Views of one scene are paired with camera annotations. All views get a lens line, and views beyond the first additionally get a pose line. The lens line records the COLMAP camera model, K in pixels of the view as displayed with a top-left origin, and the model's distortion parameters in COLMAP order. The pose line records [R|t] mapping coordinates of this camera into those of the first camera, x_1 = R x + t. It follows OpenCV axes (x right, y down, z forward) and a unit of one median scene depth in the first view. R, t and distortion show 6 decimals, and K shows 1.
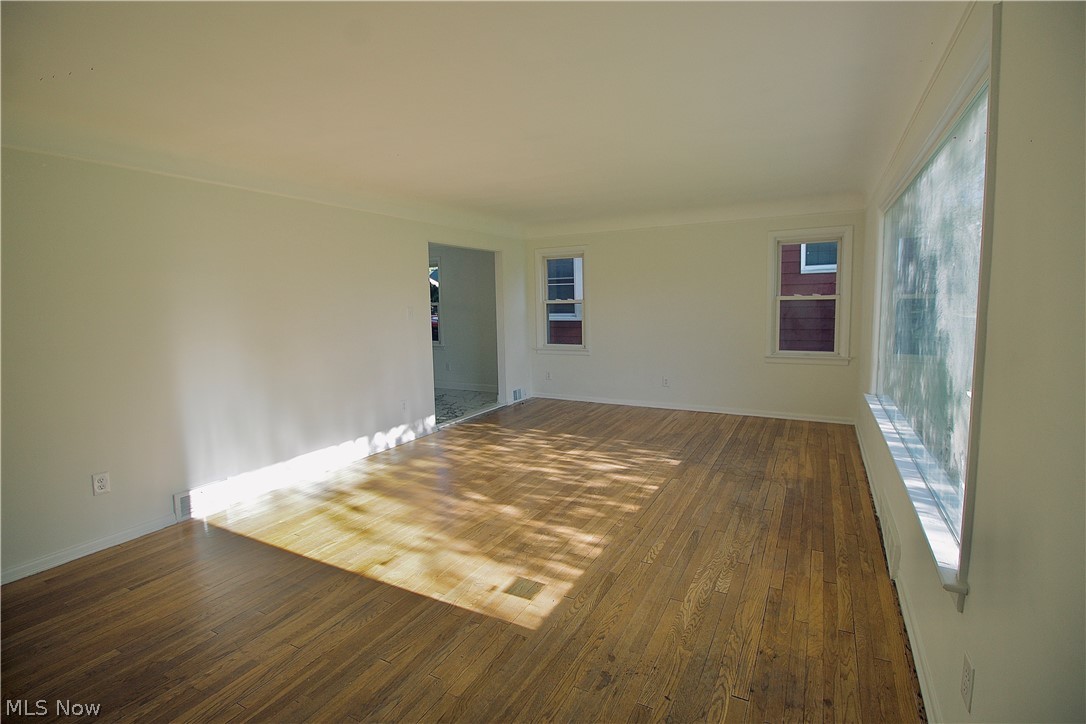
lens RADIAL K [[503.6, 0, 550.4], [0, 503.6, 342.5], [0, 0, 1]] dist [-0.003140, -0.001735]
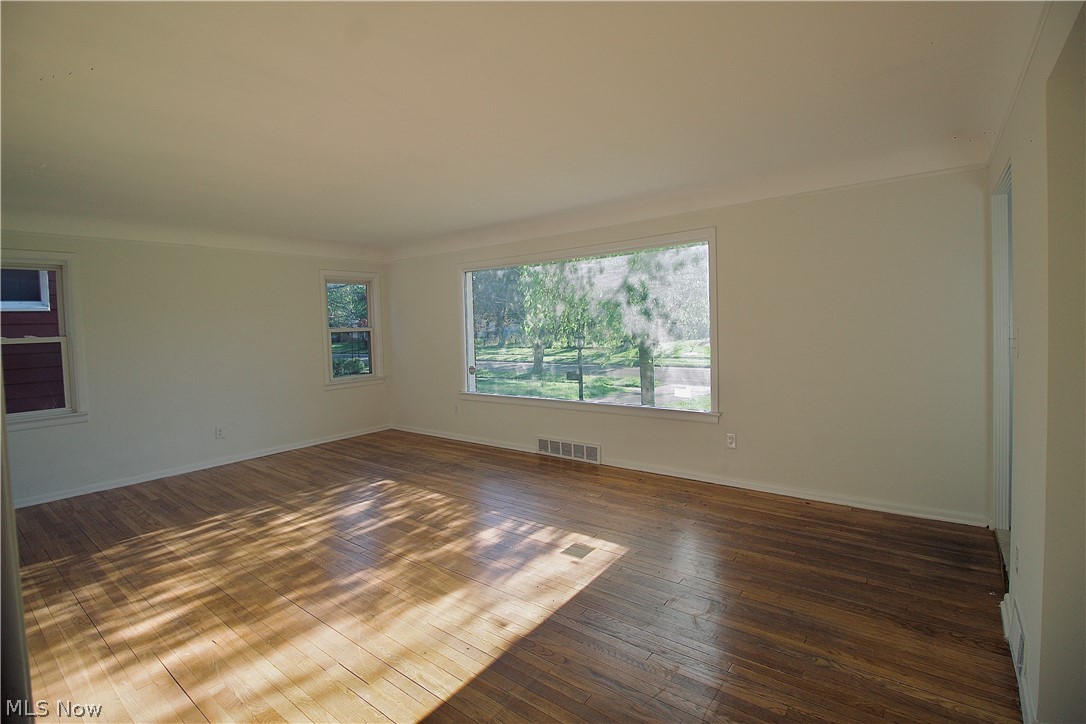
lens RADIAL K [[503.6, 0, 550.4], [0, 503.6, 342.5], [0, 0, 1]] dist [-0.003140, -0.001735]
pose [[0.157808, -0.025403, 0.987143, -0.821298], [0.108989, 0.994009, 0.008156, -0.027251], [-0.981437, 0.106301, 0.159631, 0.521435]]
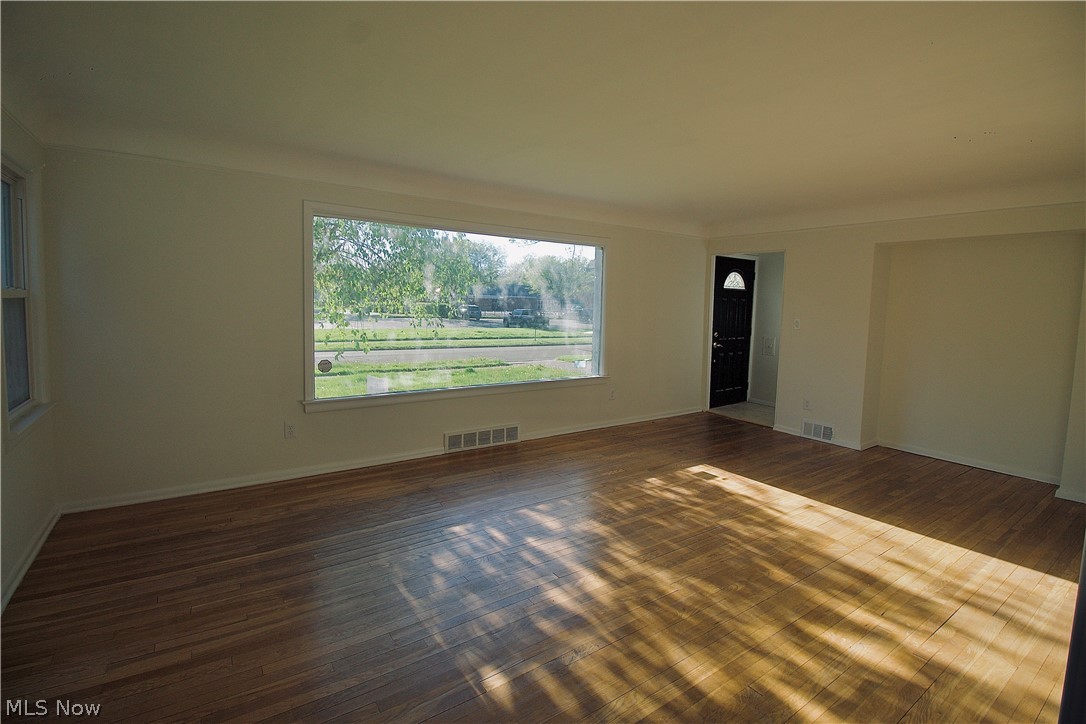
lens RADIAL K [[503.6, 0, 550.4], [0, 503.6, 342.5], [0, 0, 1]] dist [-0.003140, -0.001735]
pose [[-0.899633, -0.038643, 0.434933, -0.194761], [0.024142, 0.990151, 0.137909, -0.132869], [-0.435978, 0.134567, -0.889840, 1.721813]]
